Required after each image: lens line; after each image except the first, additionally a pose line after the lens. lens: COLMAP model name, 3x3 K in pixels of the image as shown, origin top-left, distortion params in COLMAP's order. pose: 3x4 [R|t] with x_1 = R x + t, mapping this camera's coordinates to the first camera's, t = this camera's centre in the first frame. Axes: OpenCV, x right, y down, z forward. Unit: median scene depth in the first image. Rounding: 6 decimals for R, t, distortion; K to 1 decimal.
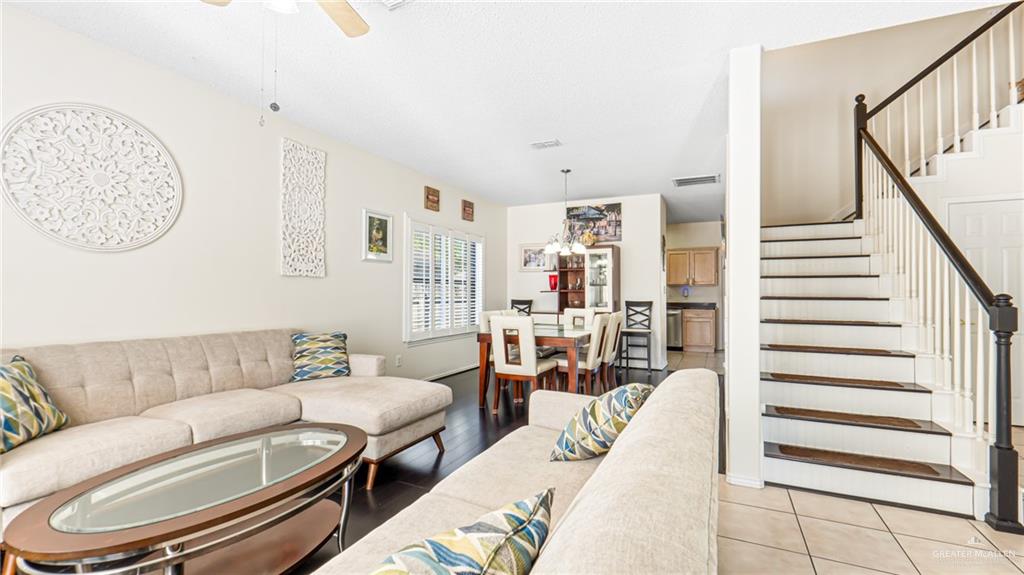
lens RADIAL K [[432.5, 0, 517.1], [0, 432.5, 285.8], [0, 0, 1]] dist [-0.002550, -0.000674]
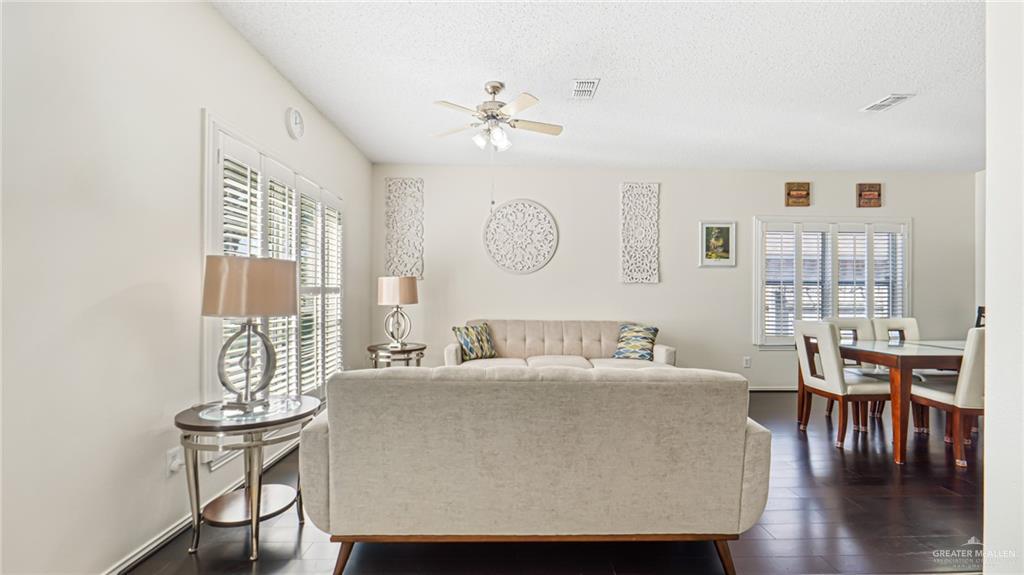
lens RADIAL K [[432.5, 0, 517.1], [0, 432.5, 285.8], [0, 0, 1]] dist [-0.002550, -0.000674]
pose [[0.449180, -0.020365, -0.893209, 0.534827], [0.010640, 0.999791, -0.017444, 0.006417], [0.893378, -0.001668, 0.449303, 0.075237]]
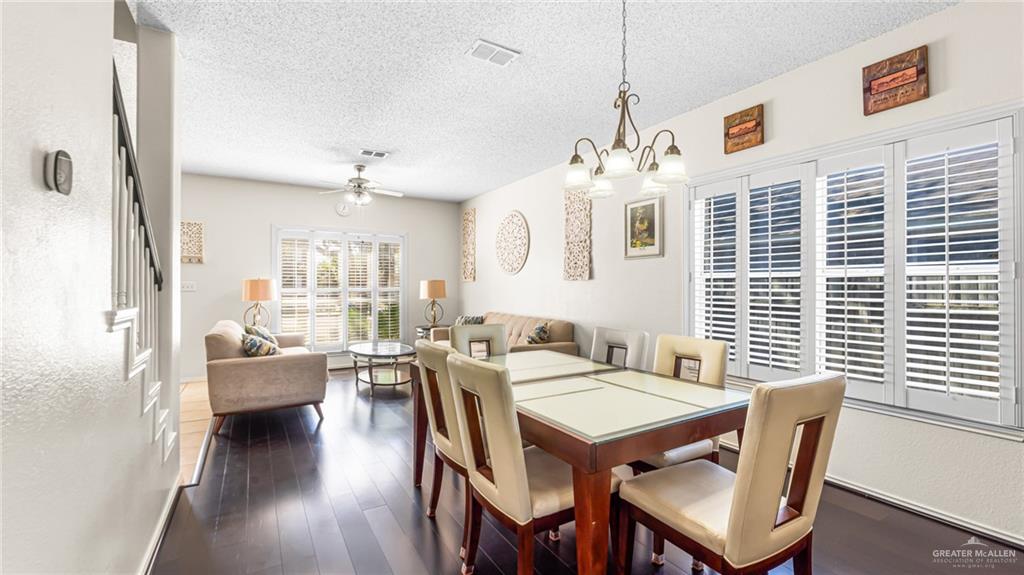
lens RADIAL K [[435.4, 0, 516.2], [0, 435.4, 285.2], [0, 0, 1]] dist [-0.005618, -0.000179]
pose [[-0.553719, -0.004954, -0.832689, 0.663511], [0.015223, 0.999755, -0.016071, 0.010752], [0.832565, -0.021575, -0.553508, 1.600630]]
